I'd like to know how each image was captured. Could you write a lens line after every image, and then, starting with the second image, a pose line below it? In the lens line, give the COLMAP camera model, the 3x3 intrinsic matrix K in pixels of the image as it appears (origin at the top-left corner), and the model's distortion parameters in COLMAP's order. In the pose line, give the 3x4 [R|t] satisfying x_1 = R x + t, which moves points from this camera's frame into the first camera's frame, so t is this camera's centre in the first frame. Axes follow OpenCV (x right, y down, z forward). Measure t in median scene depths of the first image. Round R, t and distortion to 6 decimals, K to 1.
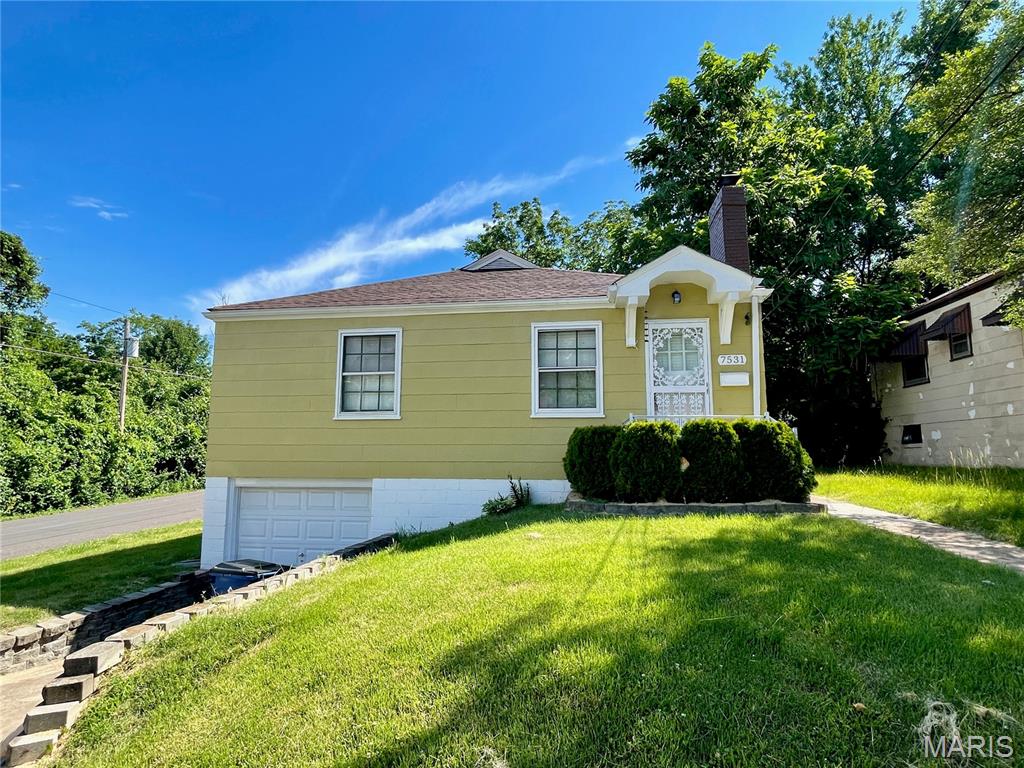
lens RADIAL K [[573.6, 0, 512.0], [0, 573.6, 384.0], [0, 0, 1]] dist [-0.007958, -0.000638]
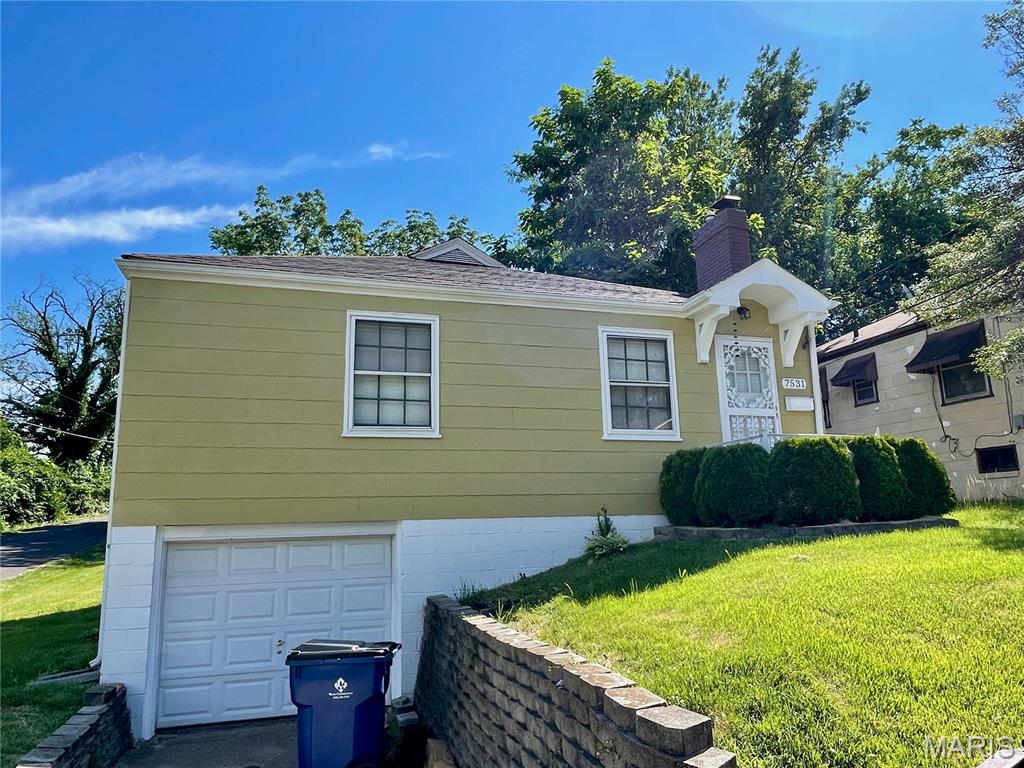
lens RADIAL K [[707.6, 0, 512.0], [0, 707.6, 384.0], [0, 0, 1]] dist [-0.010331, -0.003597]
pose [[0.896743, 0.063551, 0.437966, -0.499359], [-0.027407, 0.995711, -0.088367, 0.067989], [-0.441703, 0.067239, 0.894638, 0.142094]]
